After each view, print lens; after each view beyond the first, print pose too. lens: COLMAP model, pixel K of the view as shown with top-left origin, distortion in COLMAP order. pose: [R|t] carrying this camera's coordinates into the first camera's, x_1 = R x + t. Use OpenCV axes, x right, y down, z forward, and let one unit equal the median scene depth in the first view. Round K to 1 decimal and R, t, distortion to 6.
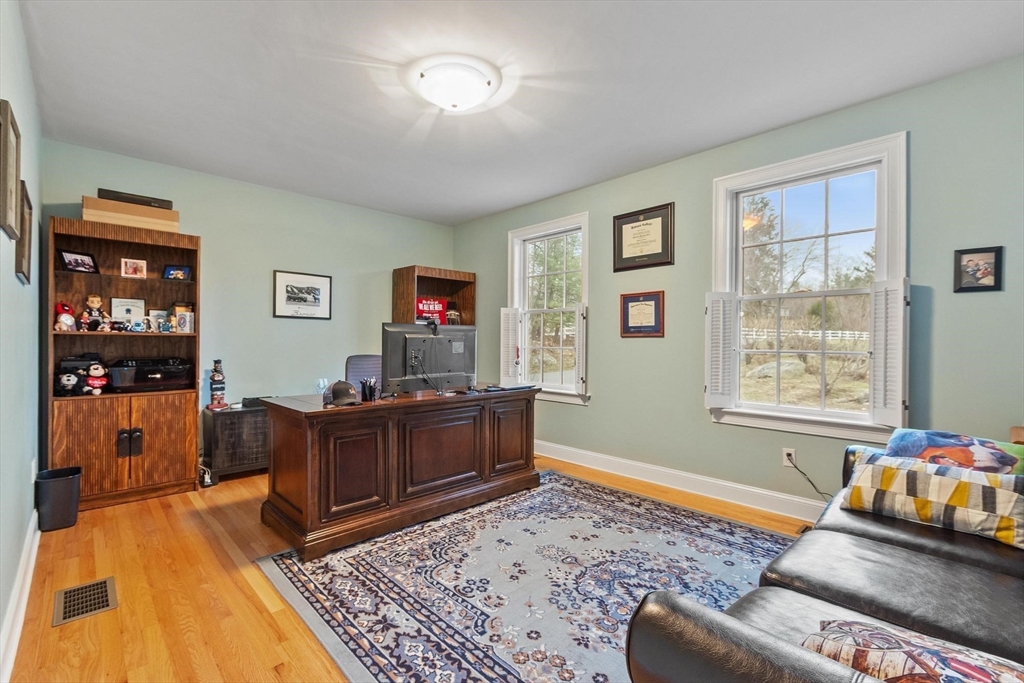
lens RADIAL K [[455.3, 0, 508.8], [0, 455.3, 348.8], [0, 0, 1]] dist [-0.001895, 0.000122]
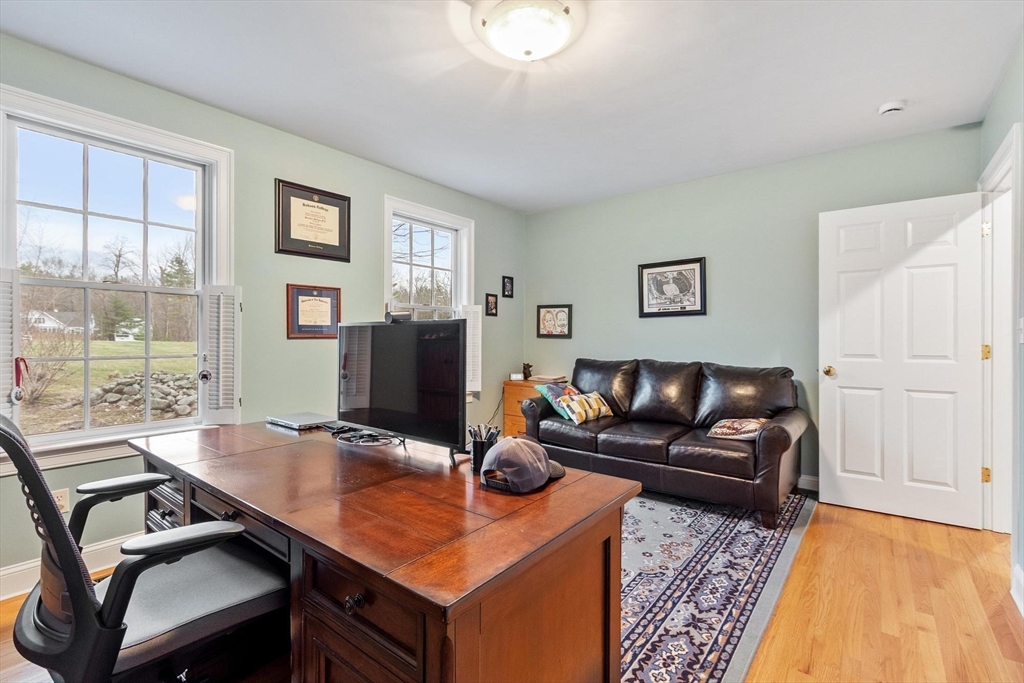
lens RADIAL K [[467.4, 0, 494.8], [0, 467.4, 341.5], [0, 0, 1]] dist [0.003248, 0.000498]
pose [[-0.129666, -0.020569, 0.991344, -0.932629], [0.010033, 0.999706, 0.022055, -0.052310], [-0.991507, 0.012806, -0.129422, 1.168095]]
